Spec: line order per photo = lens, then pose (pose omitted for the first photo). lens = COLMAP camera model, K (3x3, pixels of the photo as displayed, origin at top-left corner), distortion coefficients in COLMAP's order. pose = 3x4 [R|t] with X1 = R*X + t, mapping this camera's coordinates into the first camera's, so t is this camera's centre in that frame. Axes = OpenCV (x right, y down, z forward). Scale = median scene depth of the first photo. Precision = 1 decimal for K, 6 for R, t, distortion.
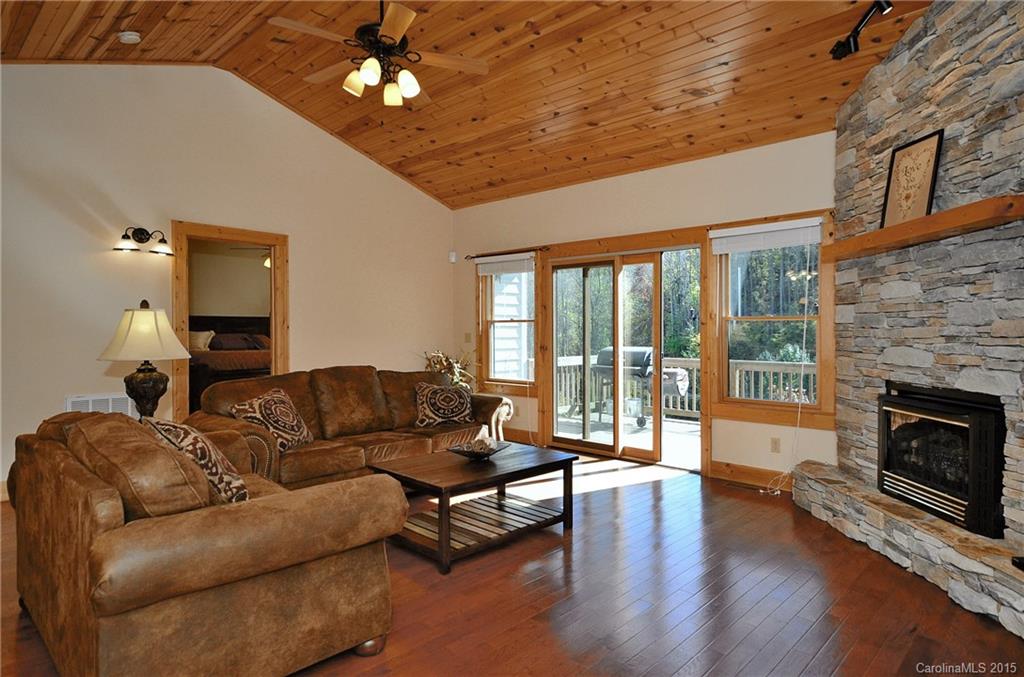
lens RADIAL K [[592.4, 0, 512.0], [0, 592.4, 338.5], [0, 0, 1]] dist [0.000262, 0.002023]
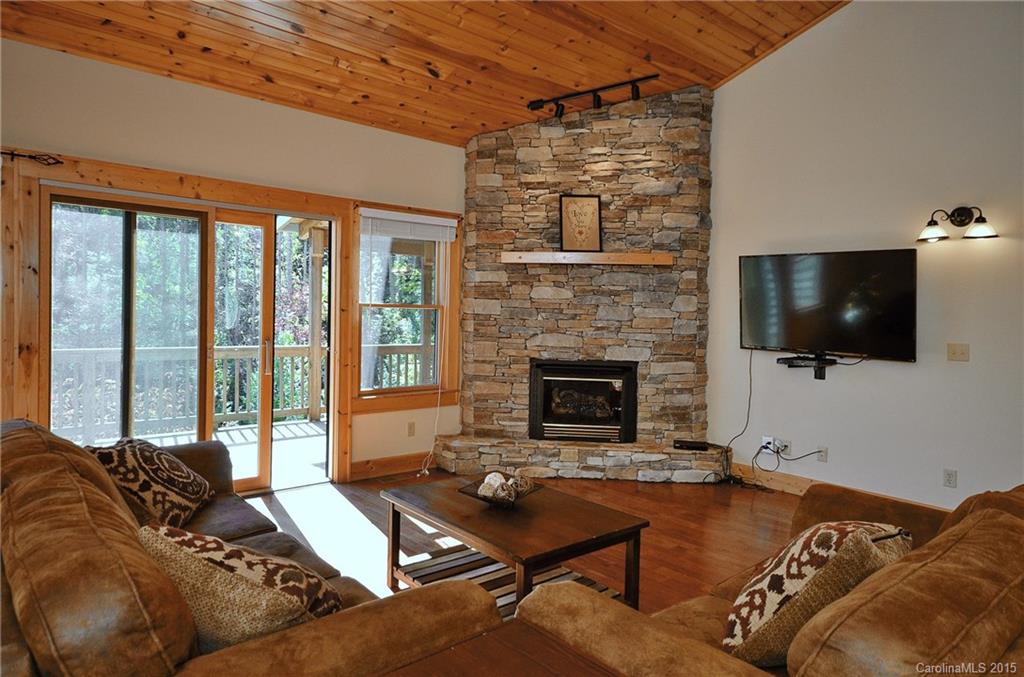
lens RADIAL K [[657.2, 0, 513.5], [0, 657.2, 319.8], [0, 0, 1]] dist [-0.035562, 0.000505]
pose [[0.043778, -0.020172, 0.998838, -0.933179], [-0.014167, 0.999683, 0.020810, -0.050969], [-0.998941, -0.015061, 0.043479, 1.042092]]
